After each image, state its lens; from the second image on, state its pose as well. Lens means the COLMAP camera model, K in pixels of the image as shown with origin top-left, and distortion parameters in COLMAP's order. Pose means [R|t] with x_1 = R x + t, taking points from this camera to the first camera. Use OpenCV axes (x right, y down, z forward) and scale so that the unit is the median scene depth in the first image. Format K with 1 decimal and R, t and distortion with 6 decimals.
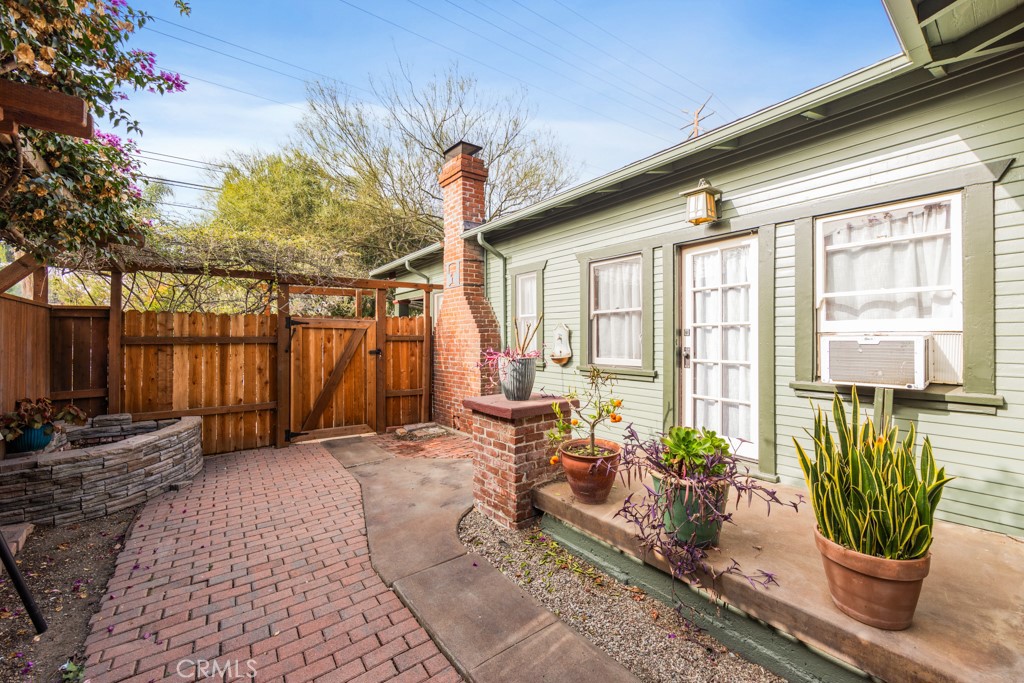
lens RADIAL K [[405.7, 0, 511.9], [0, 405.7, 336.9], [0, 0, 1]] dist [0.006468, -0.000067]
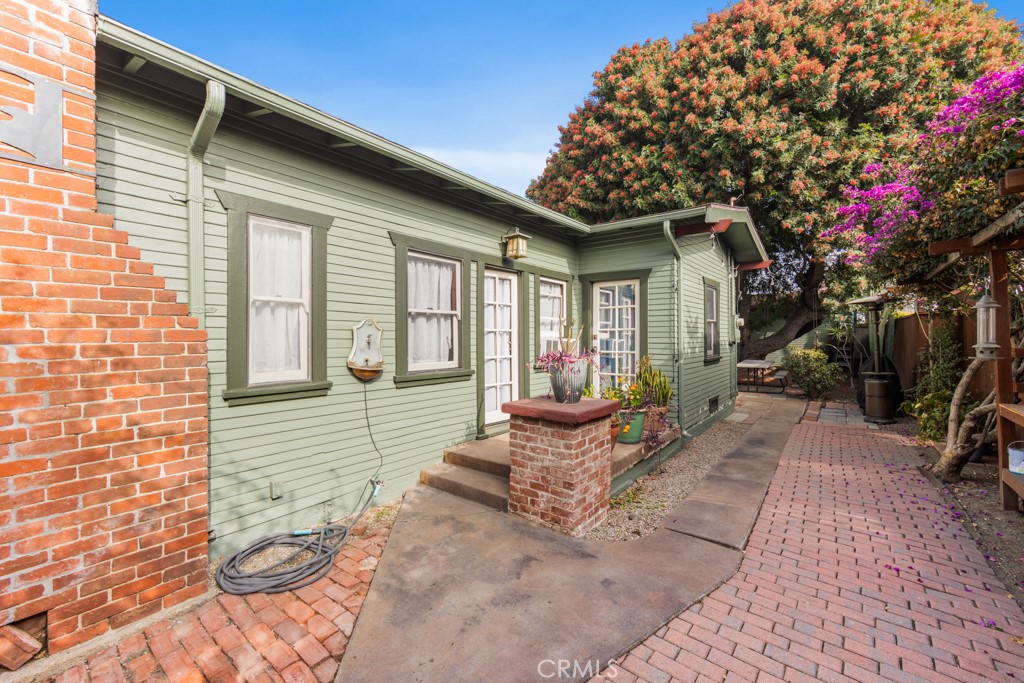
lens RADIAL K [[405.7, 0, 515.0], [0, 405.7, 339.0], [0, 0, 1]] dist [0.006468, -0.000067]
pose [[-0.237136, 0.006015, 0.971458, -0.751531], [0.005141, 0.999975, -0.004937, 0.005369], [-0.971463, 0.003823, -0.237161, 1.122681]]
